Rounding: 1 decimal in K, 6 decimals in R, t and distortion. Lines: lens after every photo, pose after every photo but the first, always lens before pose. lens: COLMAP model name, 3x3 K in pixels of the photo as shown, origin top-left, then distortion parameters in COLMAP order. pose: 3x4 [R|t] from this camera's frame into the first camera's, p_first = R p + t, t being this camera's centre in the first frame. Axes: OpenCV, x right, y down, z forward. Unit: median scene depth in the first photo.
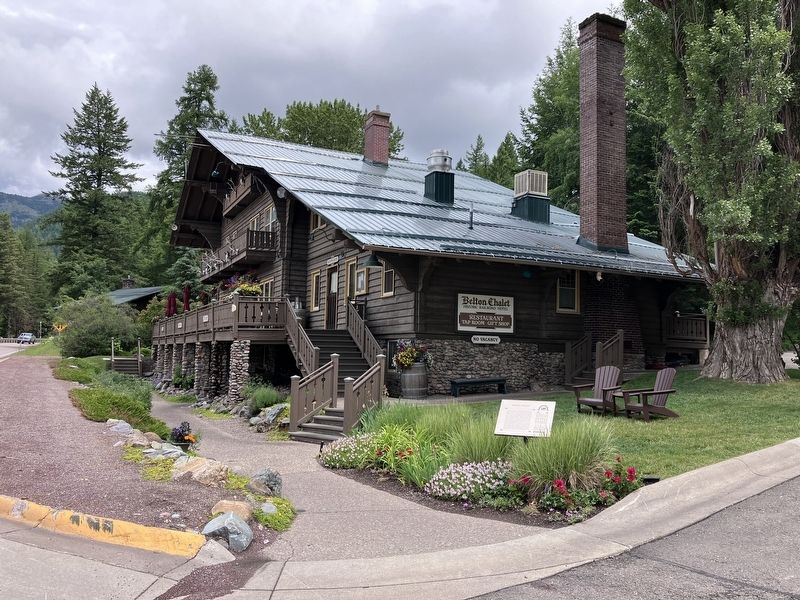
lens RADIAL K [[651.1, 0, 400.8], [0, 651.1, 297.5], [0, 0, 1]] dist [0.049117, -0.013224]
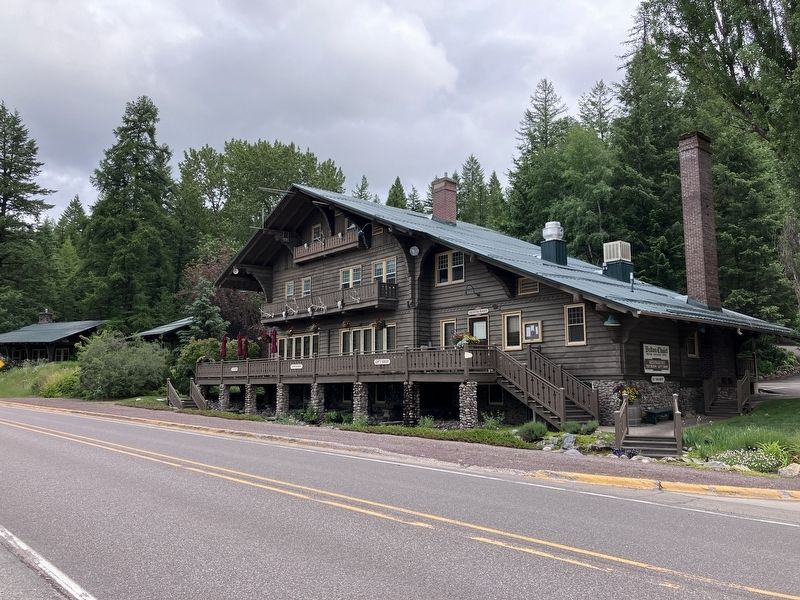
lens RADIAL K [[651.1, 0, 399.8], [0, 651.1, 299.3], [0, 0, 1]] dist [0.049117, -0.013224]
pose [[0.969009, 0.015822, 0.246516, -0.339186], [-0.004882, 0.998978, -0.044927, -0.016305], [-0.246975, 0.042331, 0.968097, -0.070791]]
